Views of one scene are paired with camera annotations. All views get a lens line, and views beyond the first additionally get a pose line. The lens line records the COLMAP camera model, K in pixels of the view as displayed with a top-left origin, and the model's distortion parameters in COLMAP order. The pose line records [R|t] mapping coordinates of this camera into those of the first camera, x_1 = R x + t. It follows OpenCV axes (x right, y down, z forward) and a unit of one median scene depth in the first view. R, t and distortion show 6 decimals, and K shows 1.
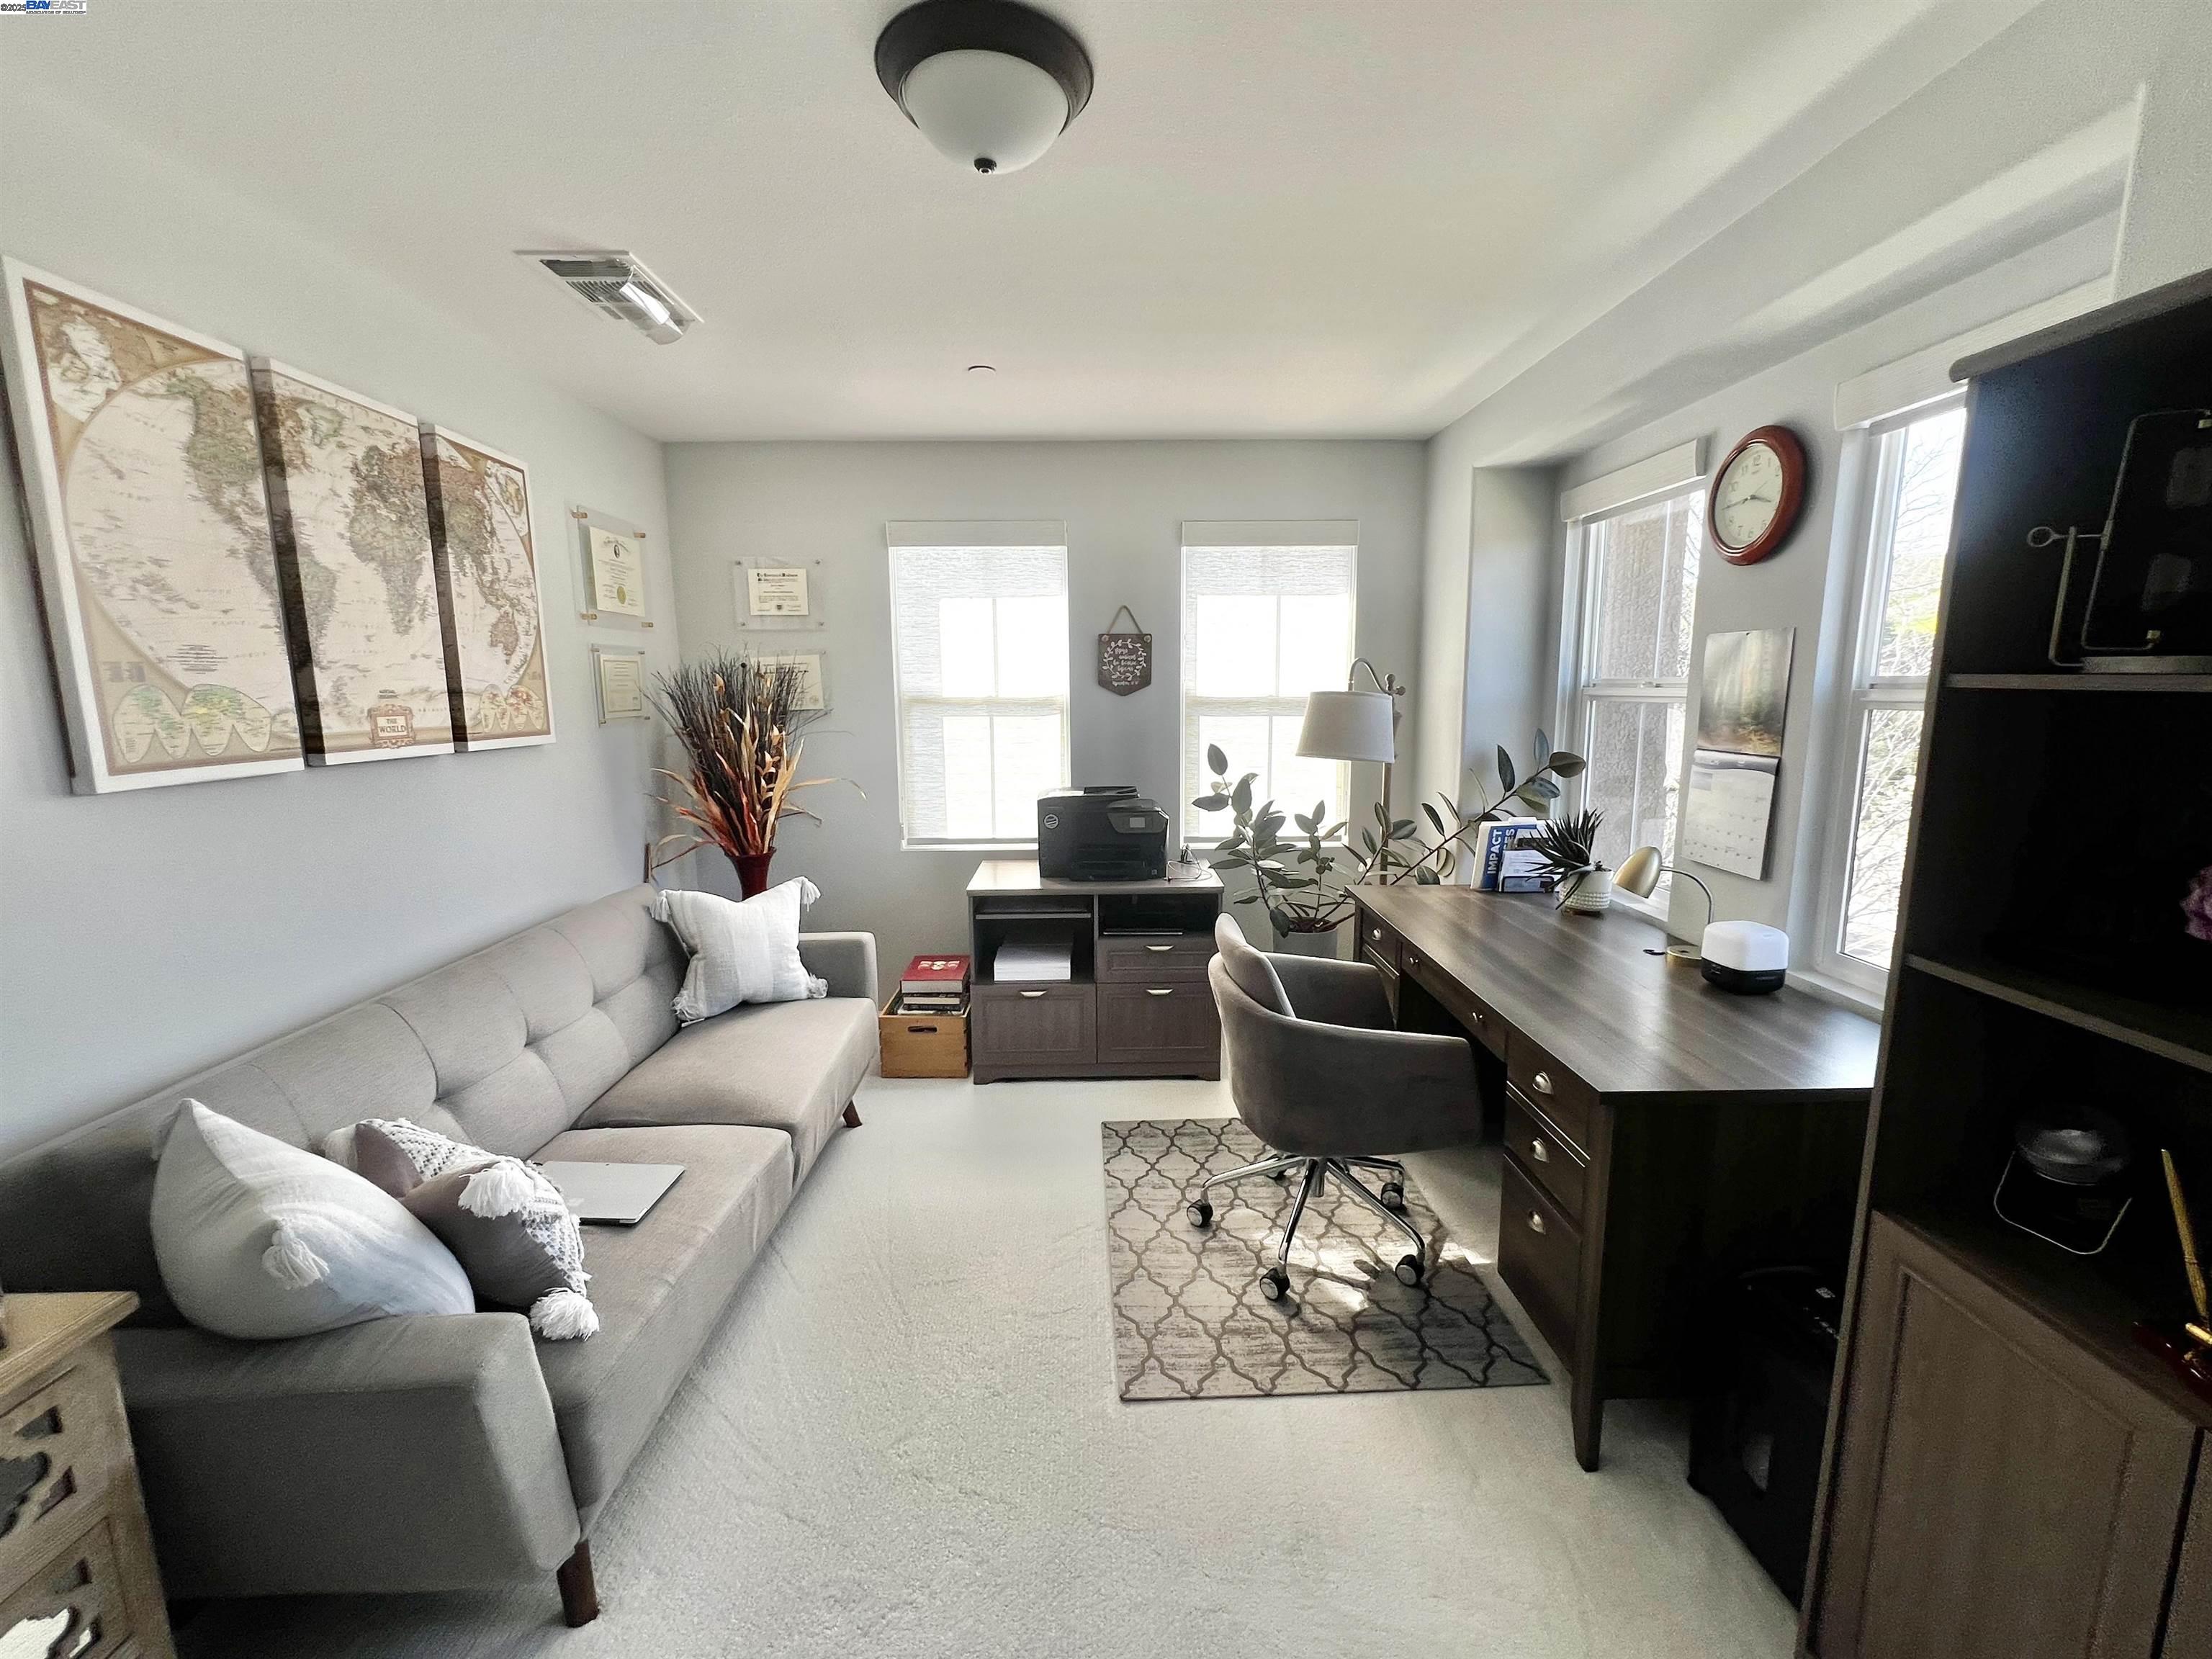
lens RADIAL K [[905.7, 0, 1106.0], [0, 905.7, 829.5], [0, 0, 1]] dist [0.005288, -0.000308]
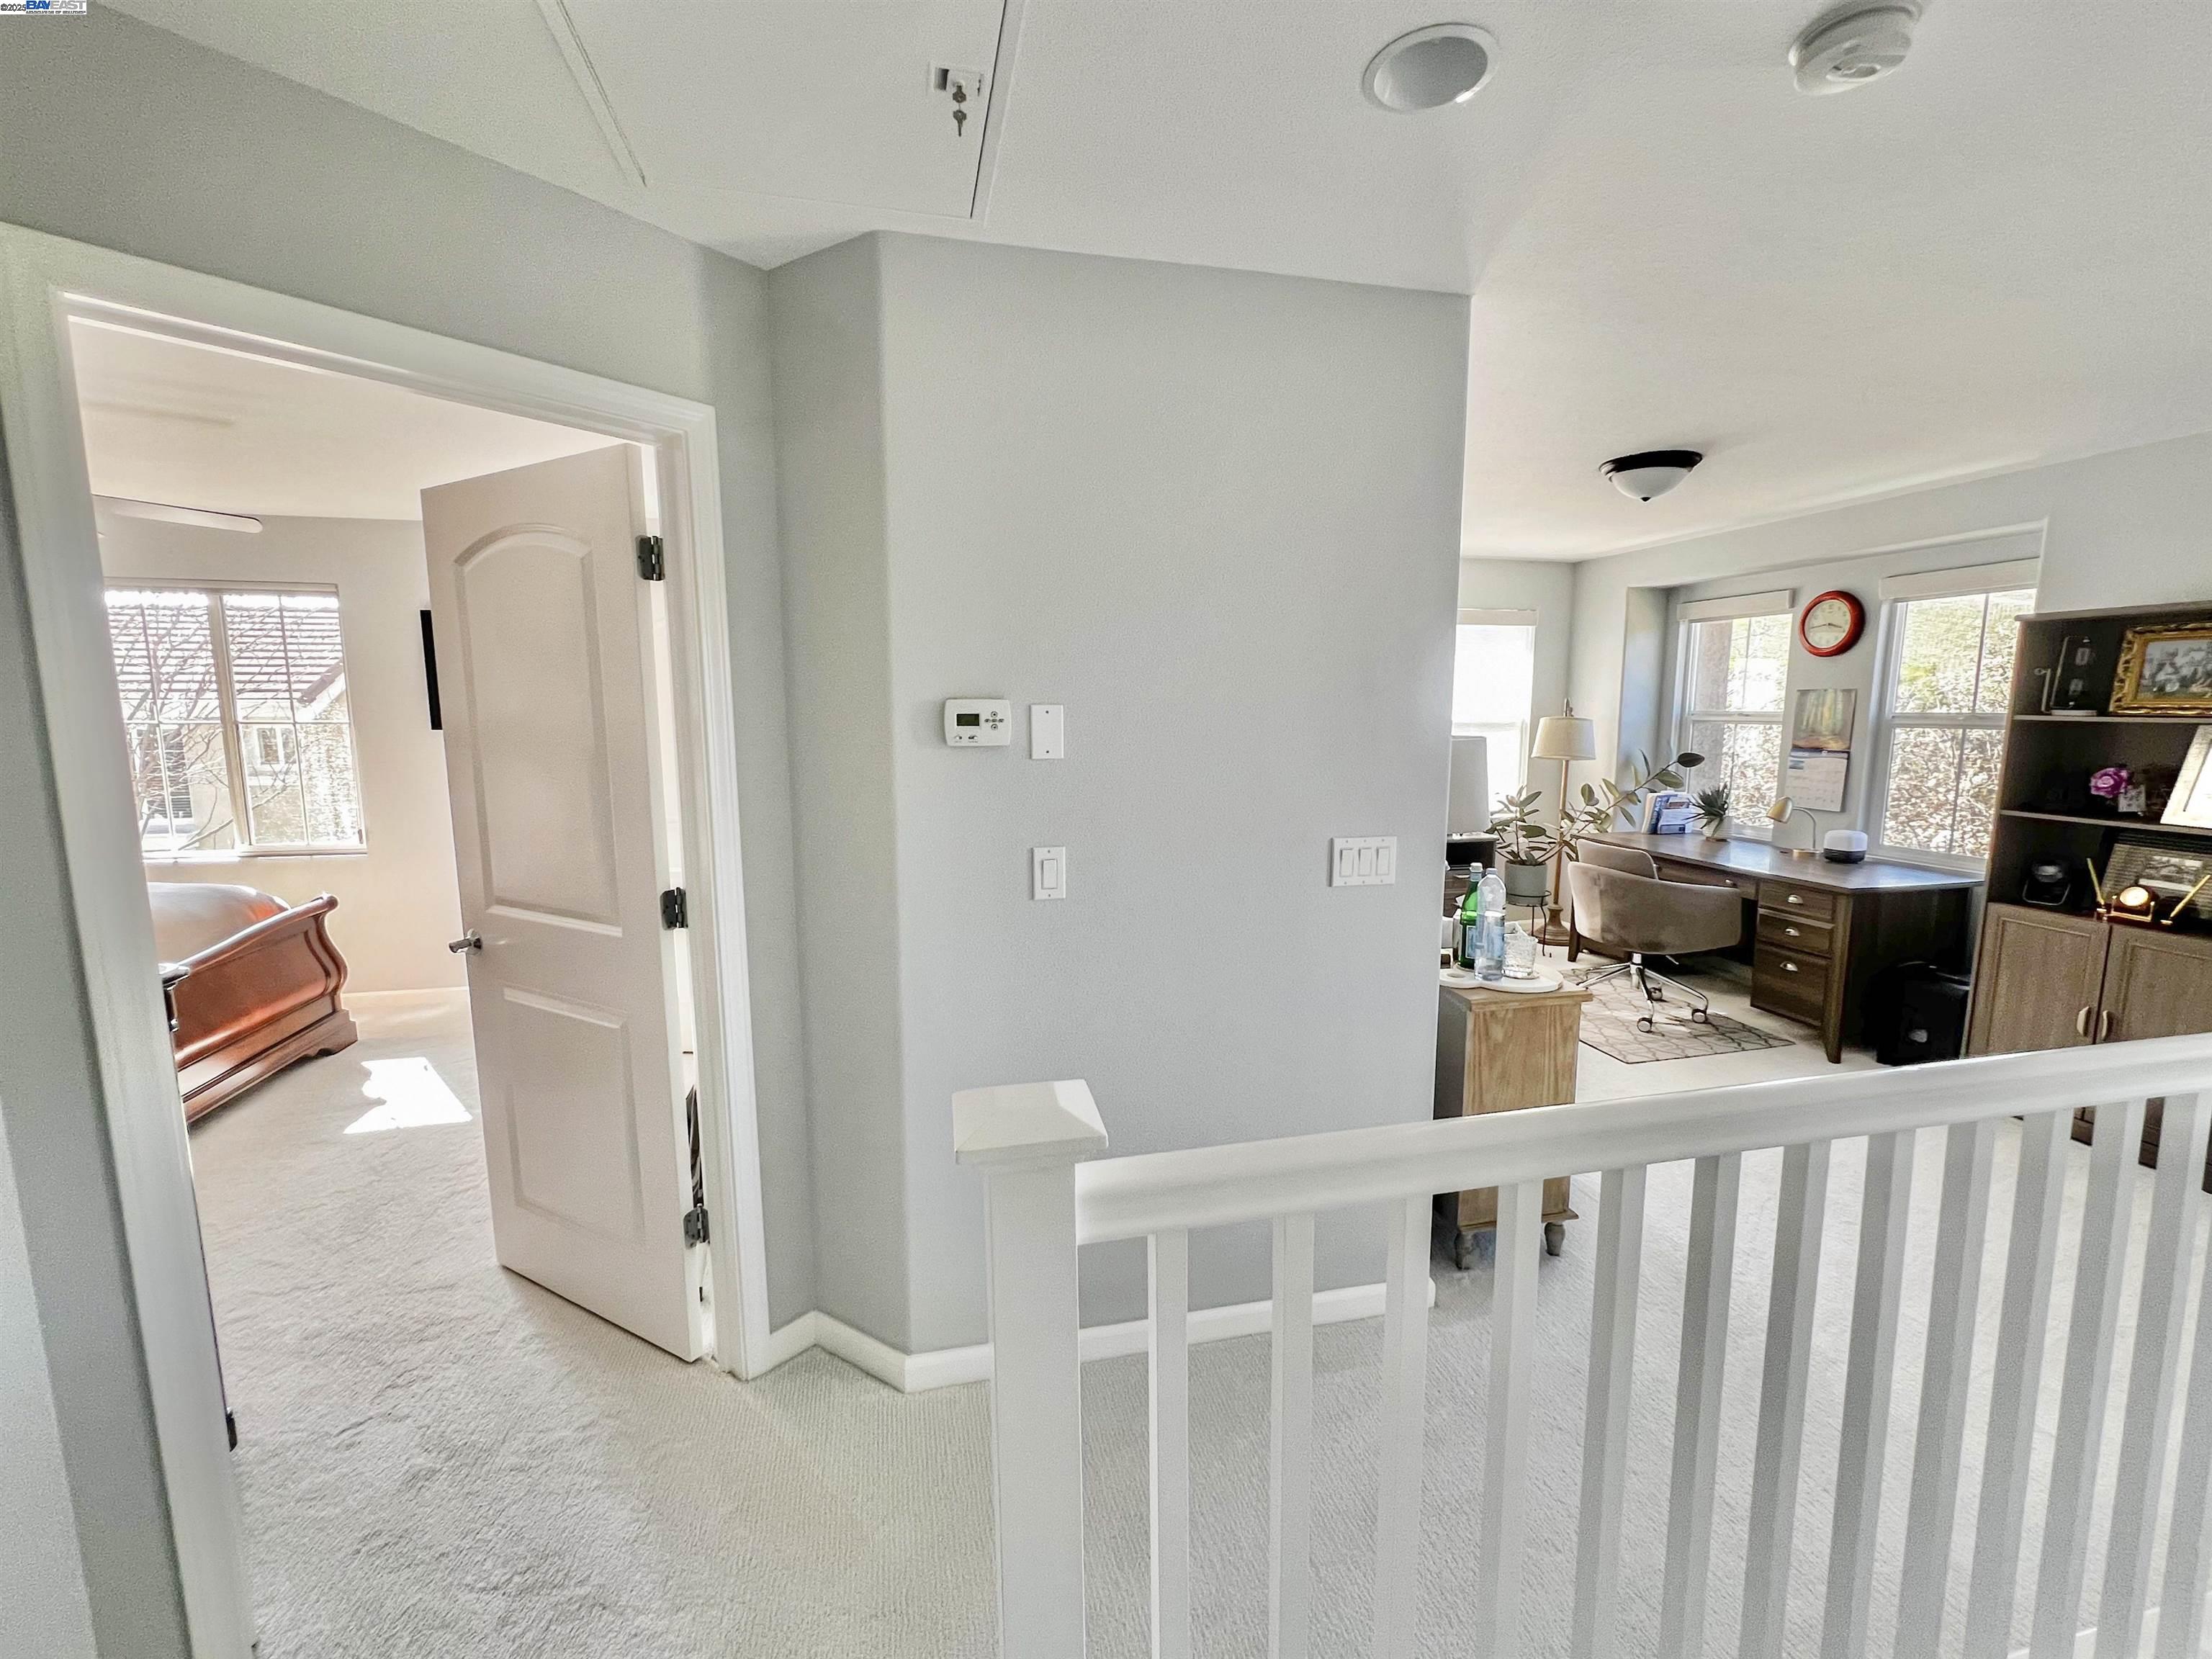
lens RADIAL K [[905.7, 0, 1106.0], [0, 905.7, 829.5], [0, 0, 1]] dist [0.005288, -0.000308]
pose [[0.979583, -0.019306, 0.200113, -1.391355], [0.024193, 0.999465, -0.022005, 0.106920], [-0.199582, 0.026397, 0.979526, -0.712560]]
